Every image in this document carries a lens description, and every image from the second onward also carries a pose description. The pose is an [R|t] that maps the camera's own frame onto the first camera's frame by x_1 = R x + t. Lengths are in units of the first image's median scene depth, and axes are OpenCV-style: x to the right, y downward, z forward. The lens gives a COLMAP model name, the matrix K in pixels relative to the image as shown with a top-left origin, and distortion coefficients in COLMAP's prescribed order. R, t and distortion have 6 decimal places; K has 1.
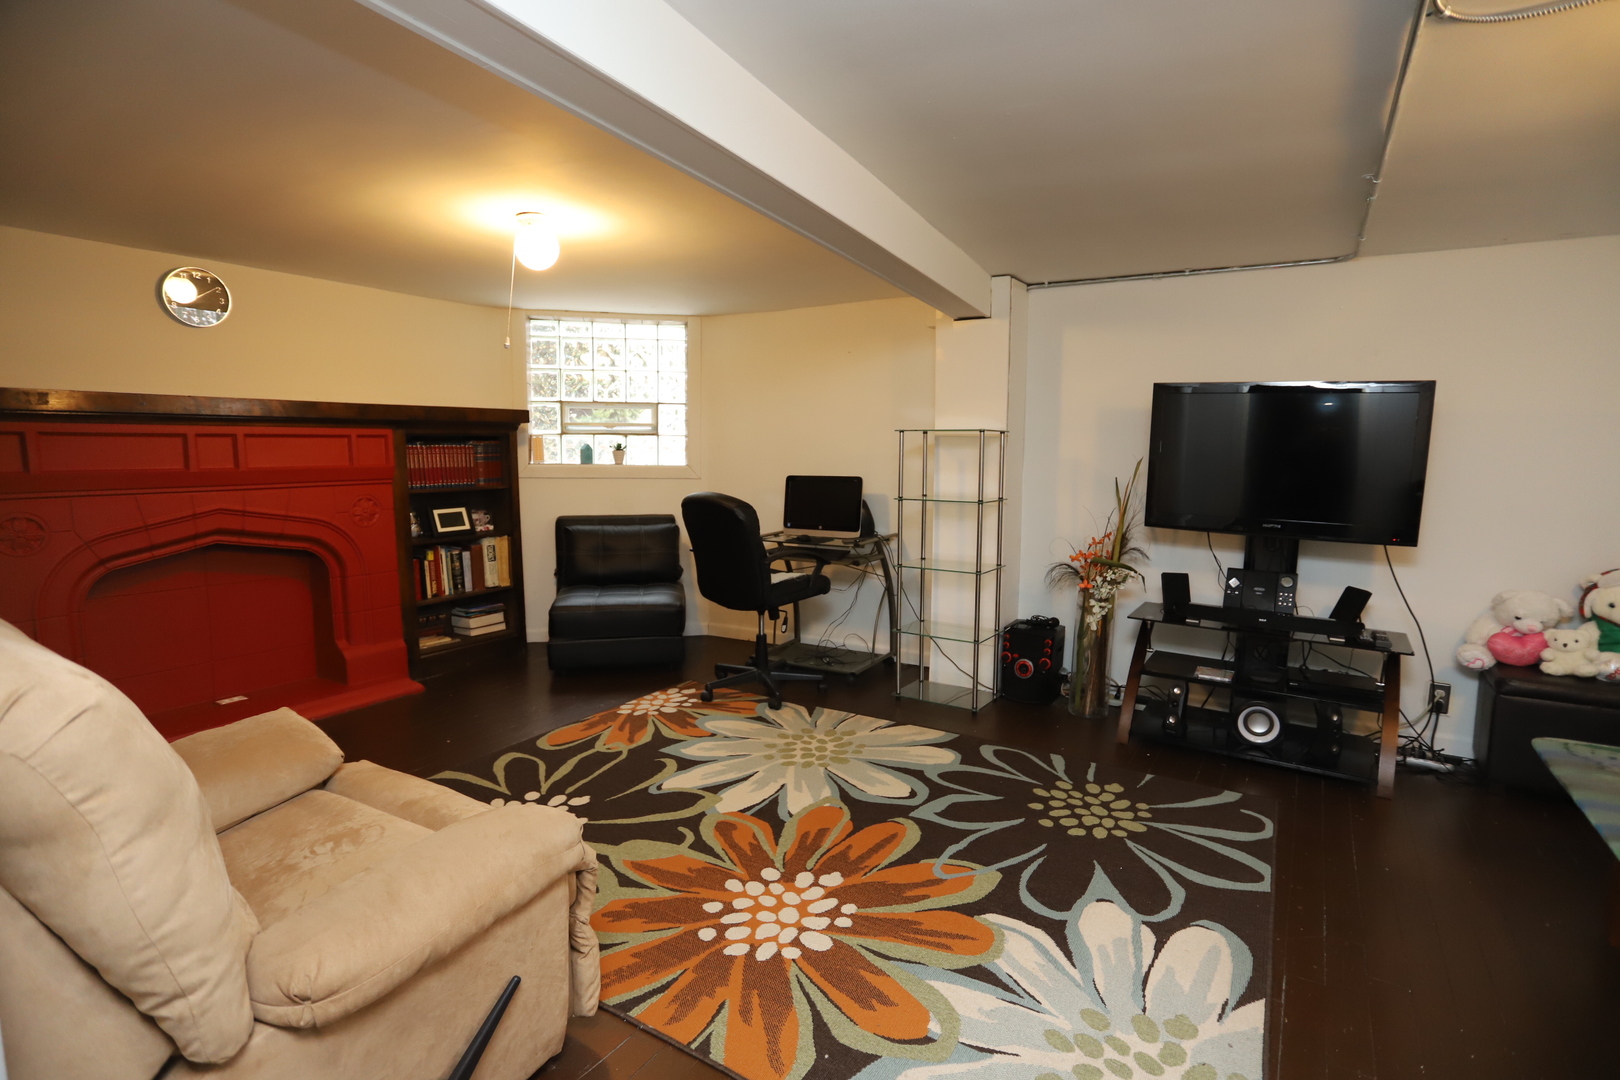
lens RADIAL K [[786.9, 0, 815.2], [0, 786.9, 539.9], [0, 0, 1]] dist [-0.076352, 0.034239]
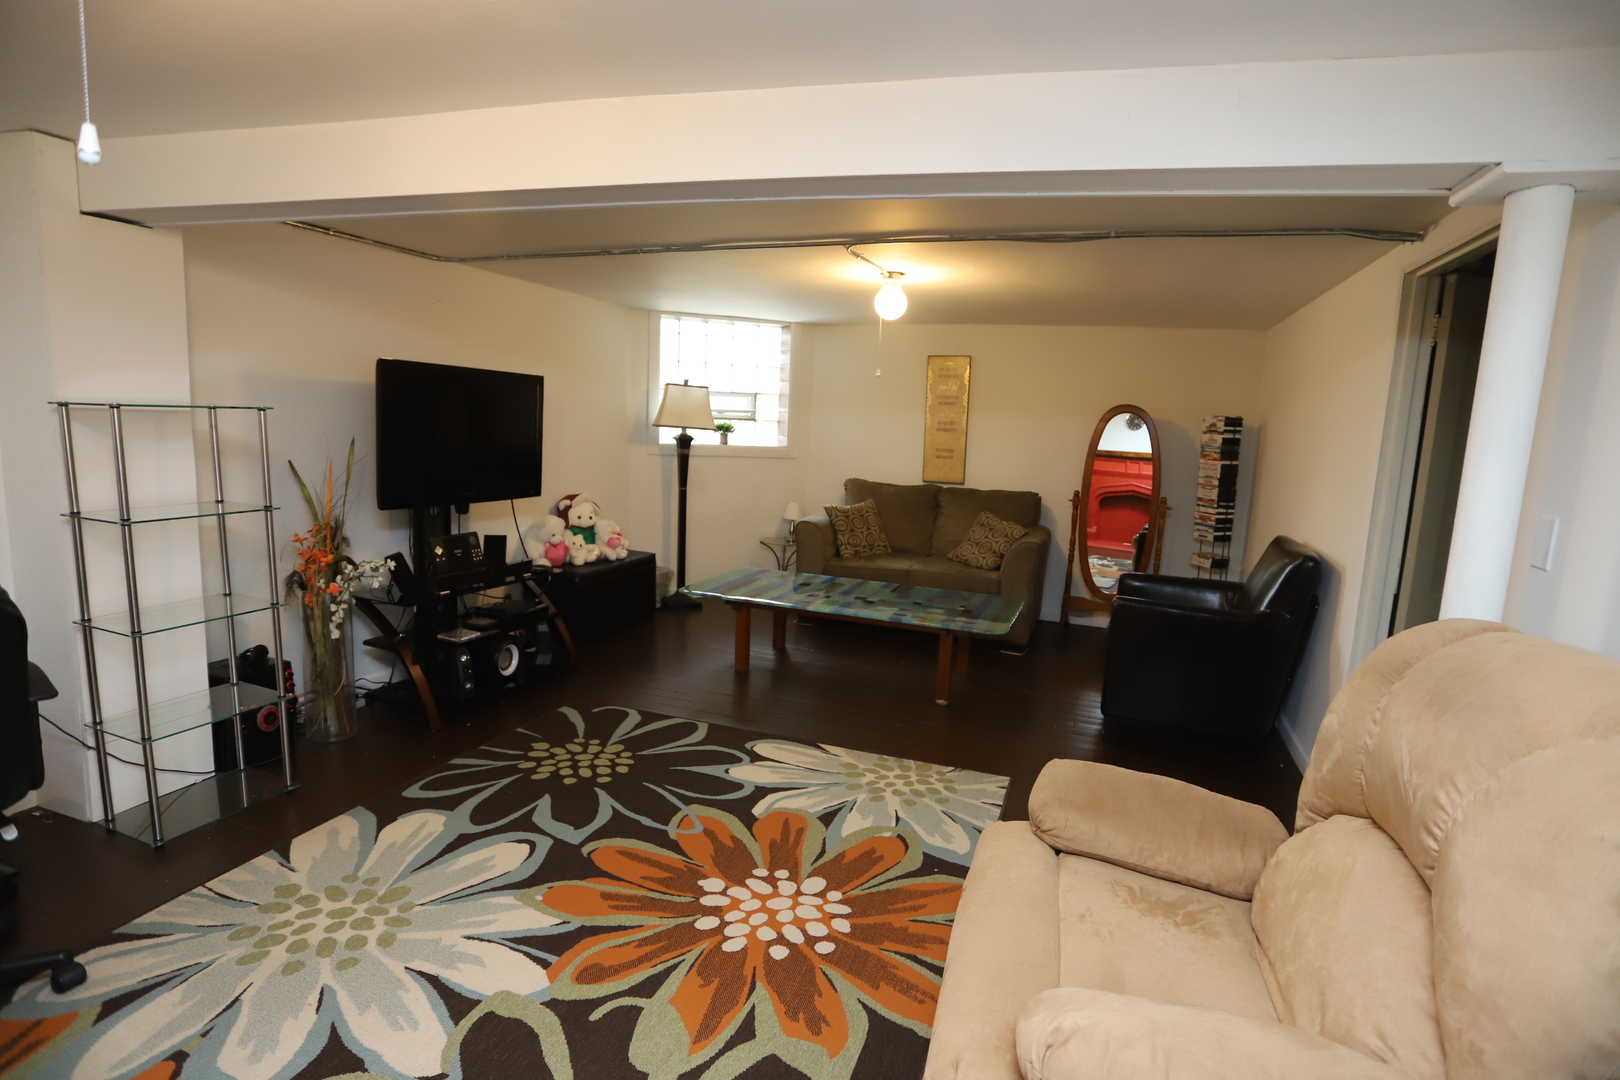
lens RADIAL K [[800.8, 0, 817.8], [0, 800.8, 540.1], [0, 0, 1]] dist [-0.077096, 0.036779]
pose [[-0.210062, -0.161175, 0.964312, -0.714848], [0.069963, 0.981312, 0.179256, -0.136076], [-0.975182, 0.105121, -0.194860, 0.788172]]
